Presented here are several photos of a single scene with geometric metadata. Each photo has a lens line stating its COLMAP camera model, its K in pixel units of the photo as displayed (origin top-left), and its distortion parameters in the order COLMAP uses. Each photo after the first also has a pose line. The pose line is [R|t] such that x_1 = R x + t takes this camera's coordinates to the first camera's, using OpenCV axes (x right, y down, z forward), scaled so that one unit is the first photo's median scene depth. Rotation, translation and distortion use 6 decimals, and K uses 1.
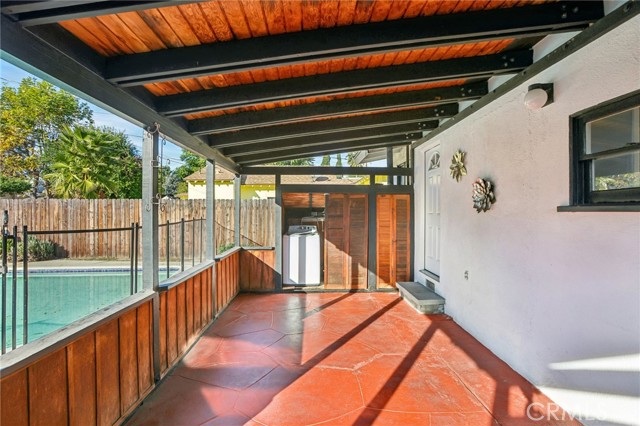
lens RADIAL K [[294.2, 0, 320.0], [0, 294.2, 213.0], [0, 0, 1]] dist [-0.058720, 0.019568]
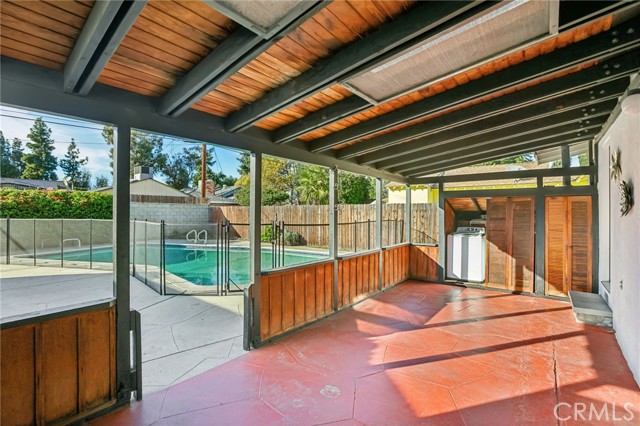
lens RADIAL K [[294.2, 0, 320.0], [0, 294.2, 213.0], [0, 0, 1]] dist [-0.058720, 0.019568]
pose [[0.768508, -0.000087, -0.639841, 0.224539], [-0.004611, 0.999973, -0.005673, -0.001352], [0.639824, 0.007310, 0.768487, -0.200129]]
